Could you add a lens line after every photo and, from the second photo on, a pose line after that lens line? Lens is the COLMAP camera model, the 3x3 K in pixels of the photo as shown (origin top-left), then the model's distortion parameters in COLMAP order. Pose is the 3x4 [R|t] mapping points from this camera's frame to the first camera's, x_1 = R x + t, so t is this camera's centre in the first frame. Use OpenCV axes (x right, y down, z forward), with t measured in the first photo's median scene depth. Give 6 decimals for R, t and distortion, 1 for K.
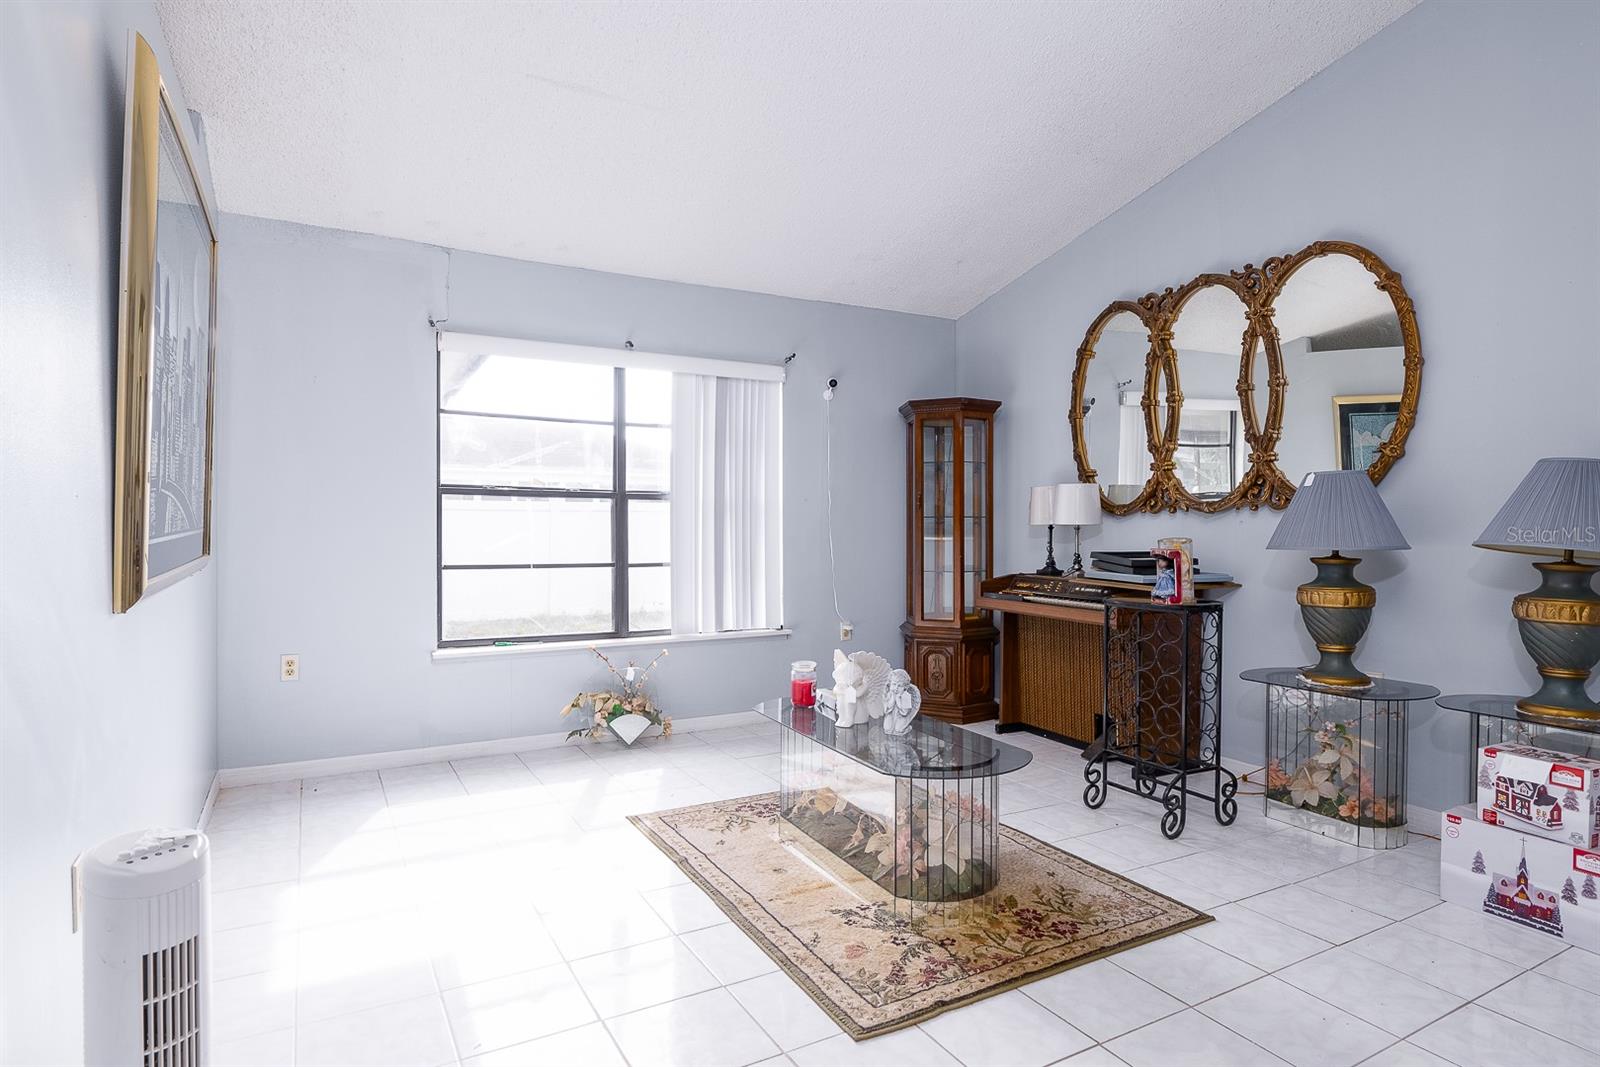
lens RADIAL K [[834.7, 0, 784.1], [0, 834.7, 530.3], [0, 0, 1]] dist [-0.002046, -0.000956]
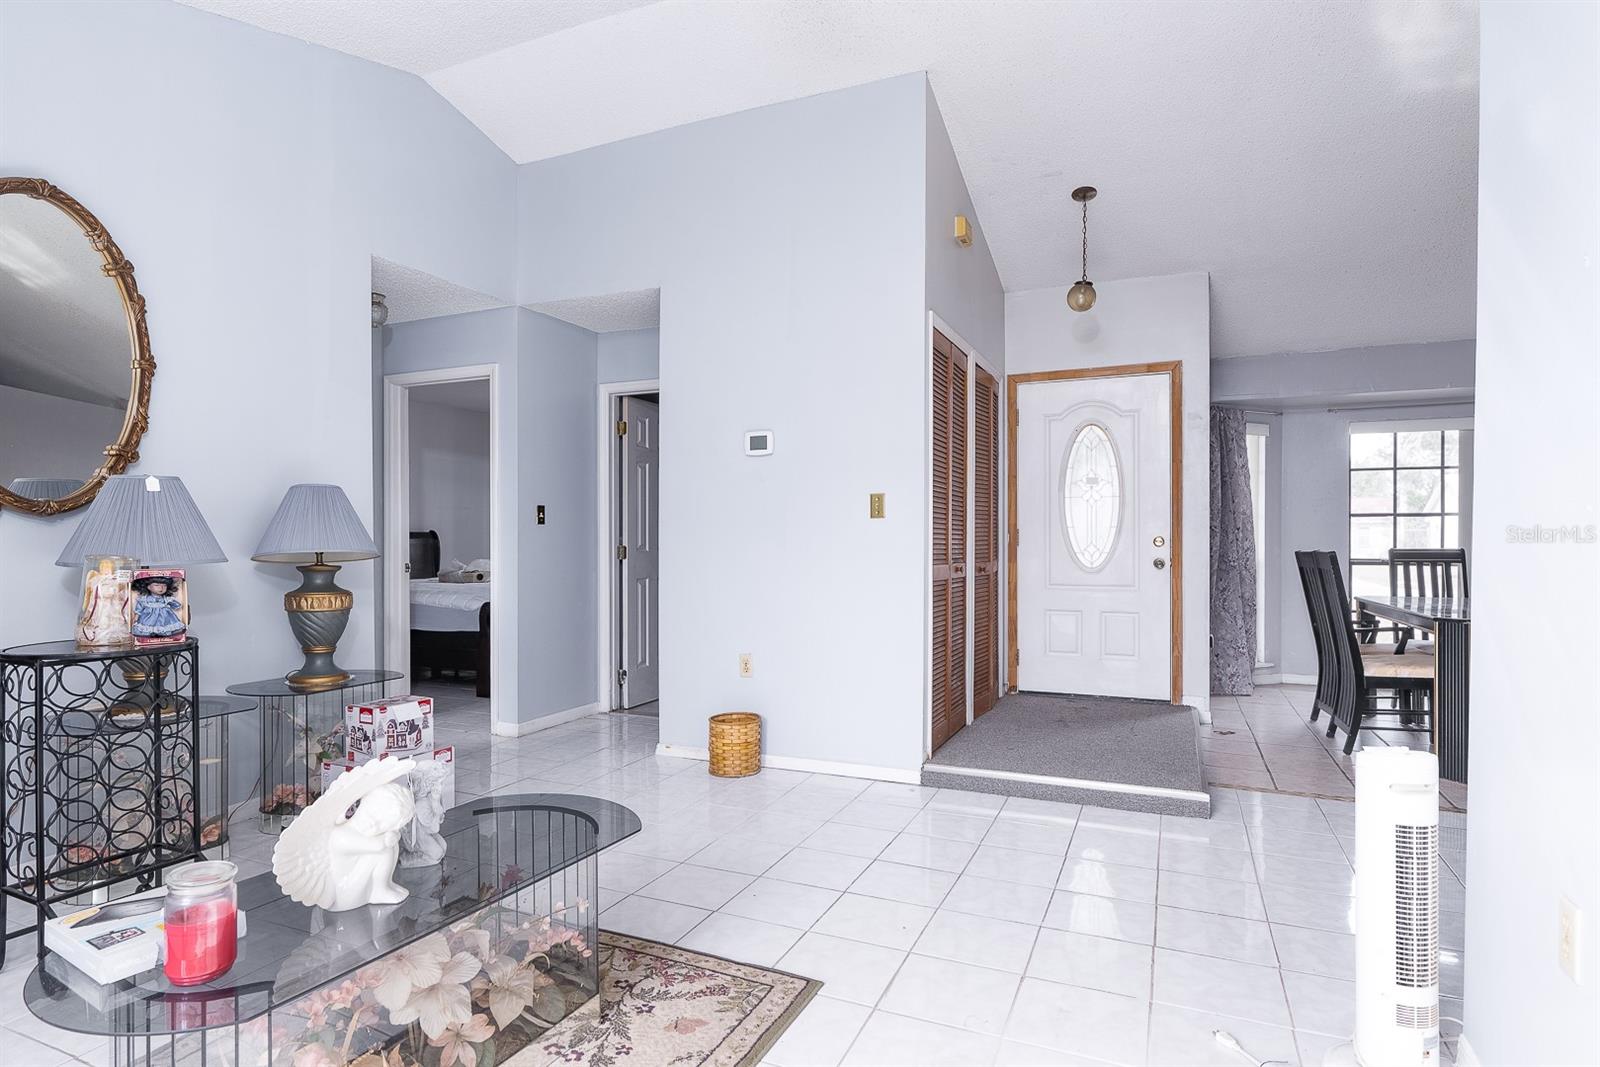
lens RADIAL K [[854.4, 0, 794.8], [0, 854.4, 540.9], [0, 0, 1]] dist [-0.000513, 0.000107]
pose [[-0.597308, -0.004465, 0.802000, -0.457607], [0.004914, 0.999945, 0.009226, -0.006034], [-0.801997, 0.009452, -0.597253, 0.949058]]
